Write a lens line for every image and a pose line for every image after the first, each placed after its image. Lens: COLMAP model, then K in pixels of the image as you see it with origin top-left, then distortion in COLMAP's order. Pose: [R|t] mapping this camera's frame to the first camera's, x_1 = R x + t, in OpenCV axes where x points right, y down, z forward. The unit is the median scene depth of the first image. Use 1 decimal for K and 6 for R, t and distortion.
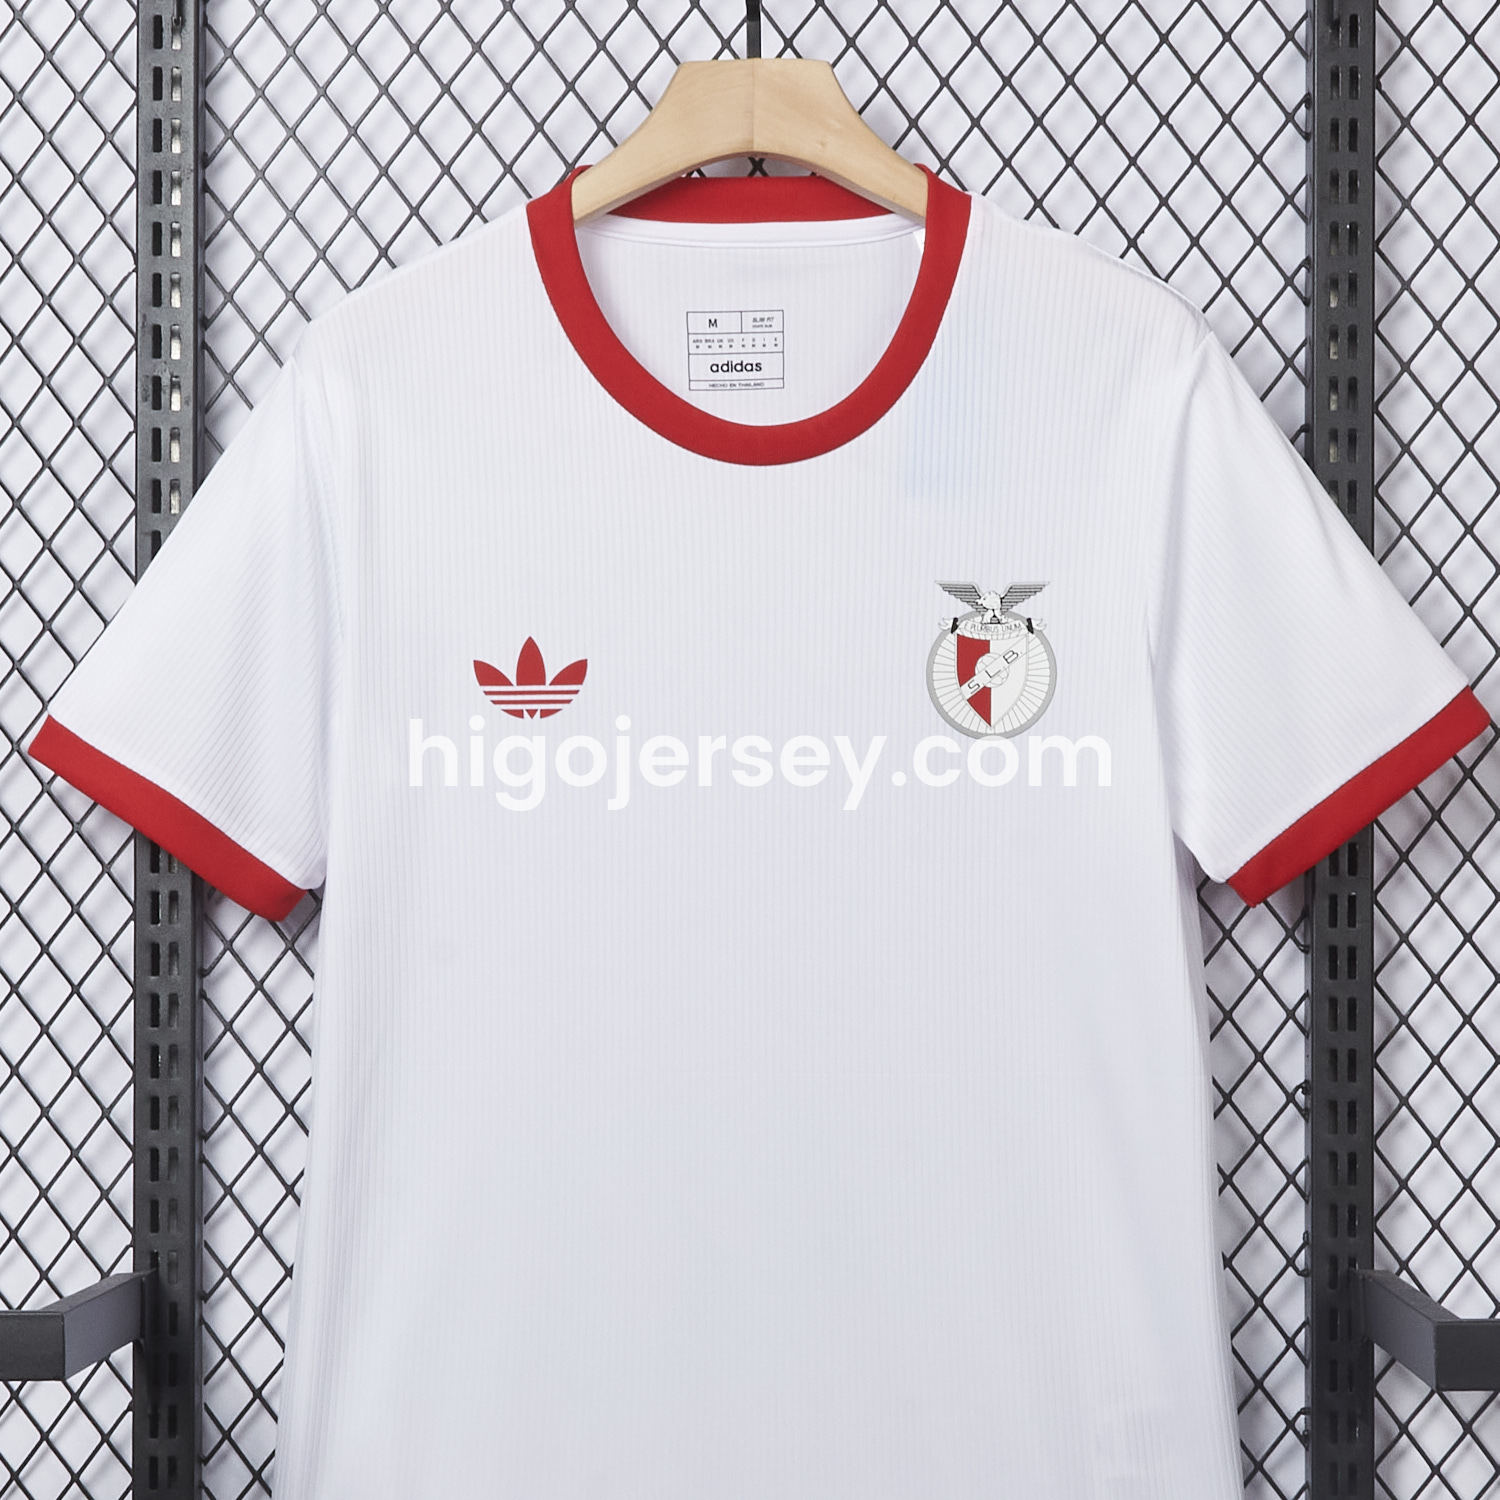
lens RADIAL K [[5530.1, 0, 748.2], [0, 5530.1, 741.5], [0, 0, 1]] dist [0.083331, 0.000000]
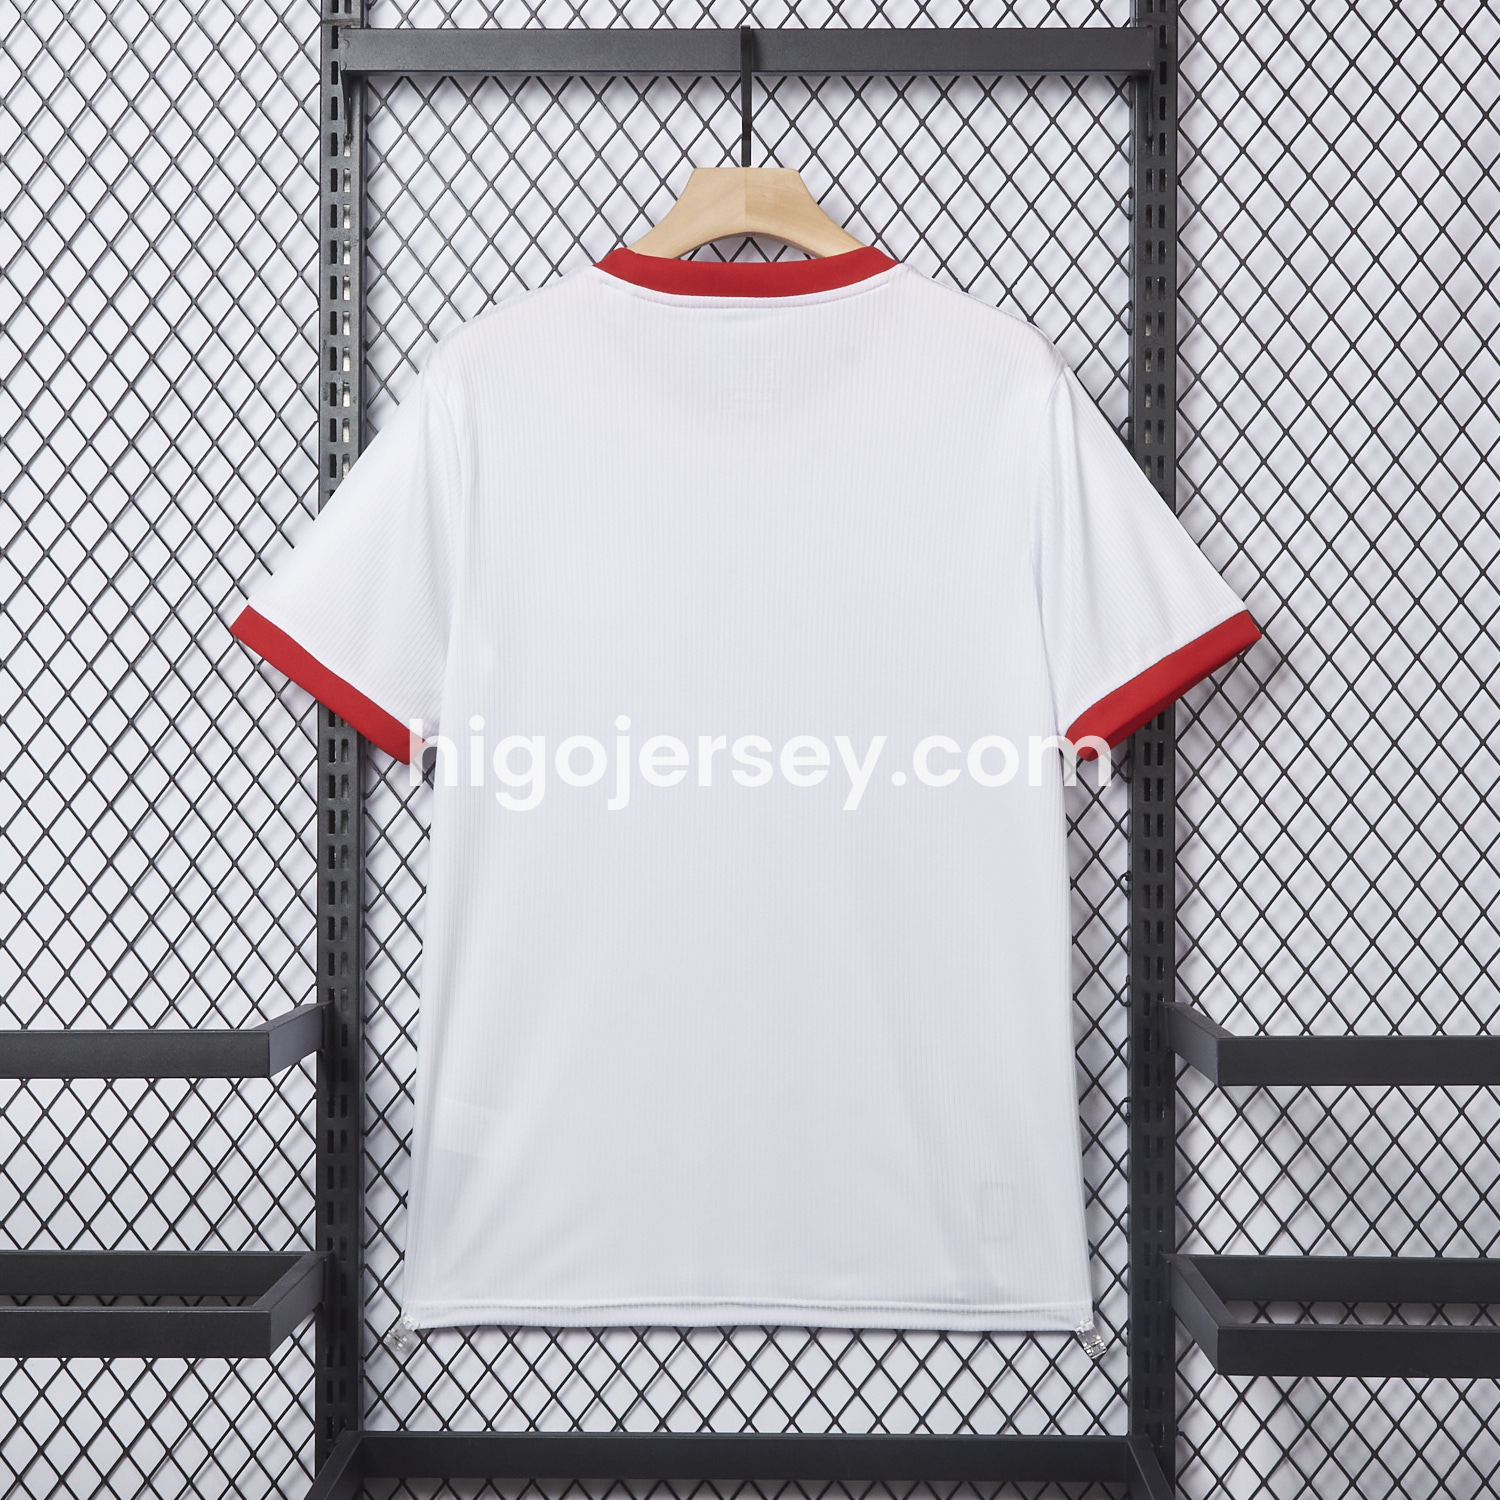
lens RADIAL K [[5530.1, 0, 751.3], [0, 5530.1, 758.4], [0, 0, 1]] dist [0.083331, 0.000000]
pose [[0.999999, 0.000893, 0.000546, 0.001530], [-0.000894, 0.999995, 0.003106, 0.027381], [-0.000544, -0.003107, 0.999995, -0.443620]]
